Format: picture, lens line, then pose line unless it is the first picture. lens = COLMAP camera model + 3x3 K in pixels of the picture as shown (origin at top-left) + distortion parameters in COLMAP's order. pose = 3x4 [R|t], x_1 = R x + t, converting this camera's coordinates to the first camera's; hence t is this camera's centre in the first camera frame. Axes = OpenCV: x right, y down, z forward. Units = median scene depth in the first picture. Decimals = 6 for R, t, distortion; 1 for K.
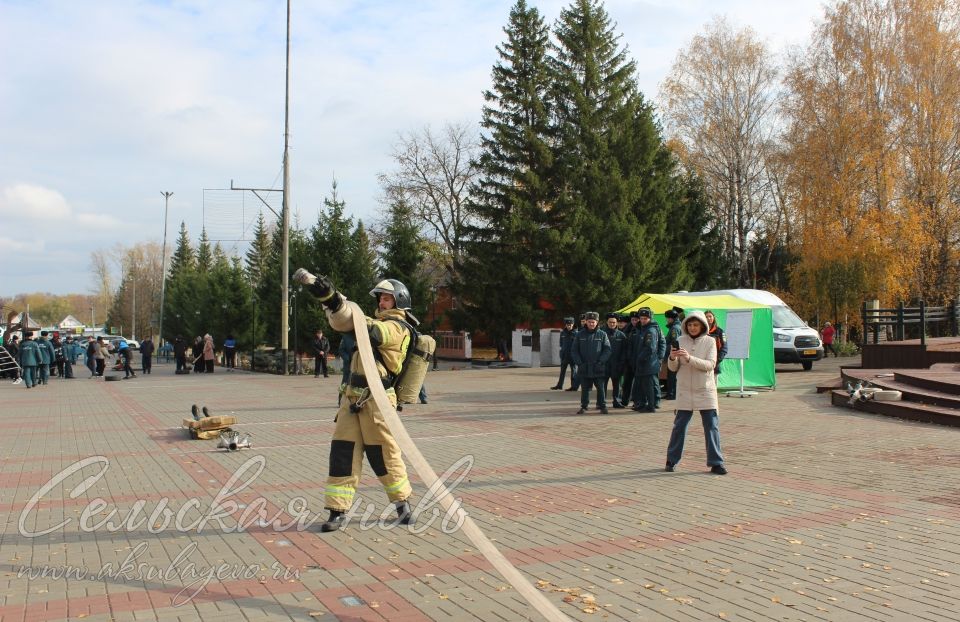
lens RADIAL K [[918.9, 0, 524.6], [0, 918.9, 311.4], [0, 0, 1]] dist [-0.049552, 0.000000]
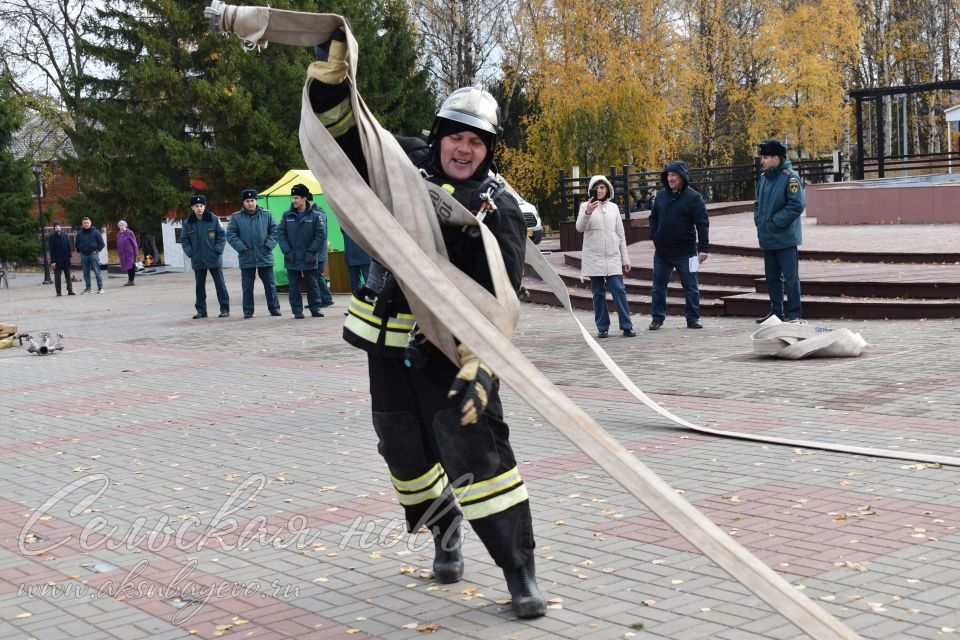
lens RADIAL K [[1459.9, 0, 483.5], [0, 1459.9, 327.9], [0, 0, 1]] dist [-0.042206, 0.000000]
pose [[0.984844, -0.057909, 0.163487, 0.048008], [0.041168, 0.993725, 0.103995, -0.004696], [-0.168484, -0.095688, 0.981049, -0.160643]]
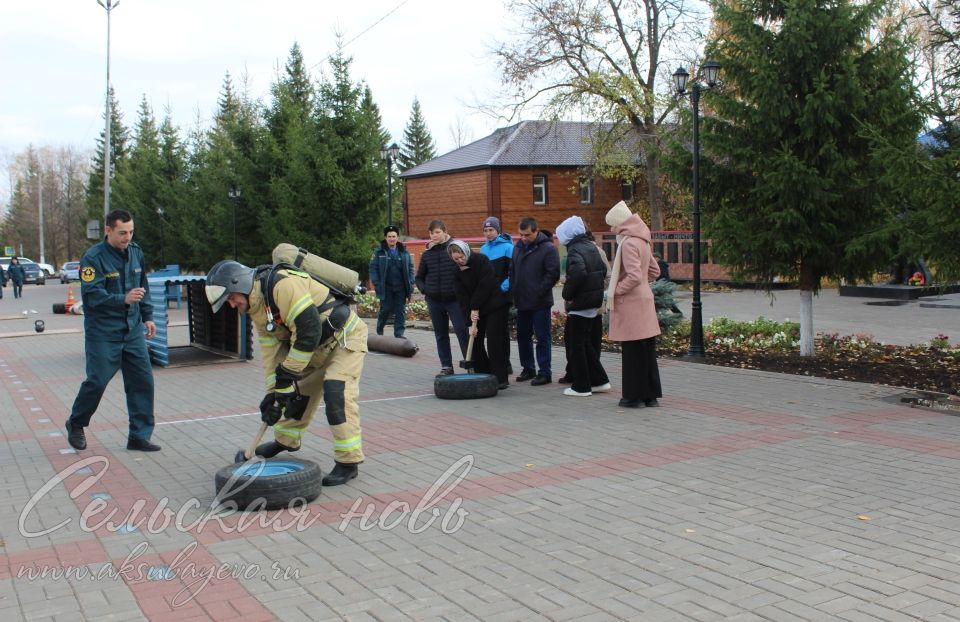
lens RADIAL K [[930.4, 0, 521.4], [0, 930.4, 281.8], [0, 0, 1]] dist [-0.070451, 0.000000]
pose [[0.994823, -0.021831, 0.099247, -0.325769], [0.016082, 0.998166, 0.058359, 0.024968], [-0.100339, -0.056461, 0.993350, 0.657329]]
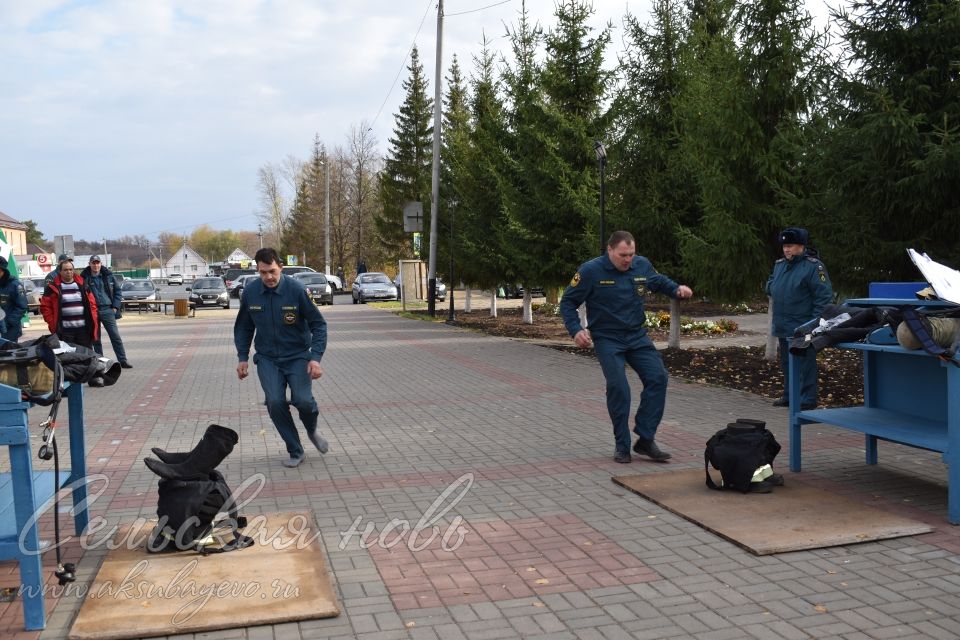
lens RADIAL K [[919.9, 0, 481.0], [0, 919.9, 315.4], [0, 0, 1]] dist [-0.077881, 0.000000]
pose [[0.977277, 0.004005, -0.211929, -0.513093], [0.011582, 0.997319, 0.072258, 0.039254], [0.211650, -0.073070, 0.974610, 1.105012]]
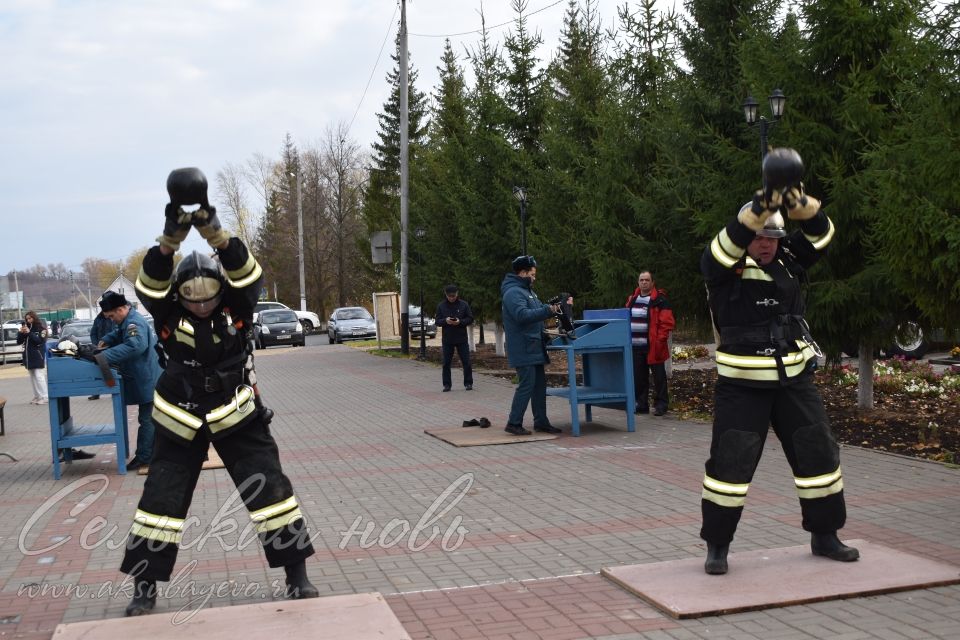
lens RADIAL K [[1285.7, 0, 473.7], [0, 1285.7, 313.3], [0, 0, 1]] dist [-0.026541, 0.000000]
pose [[0.966591, -0.035190, -0.253896, -0.435059], [0.045485, 0.998359, 0.034790, 0.033583], [0.252255, -0.045176, 0.966606, 0.946168]]
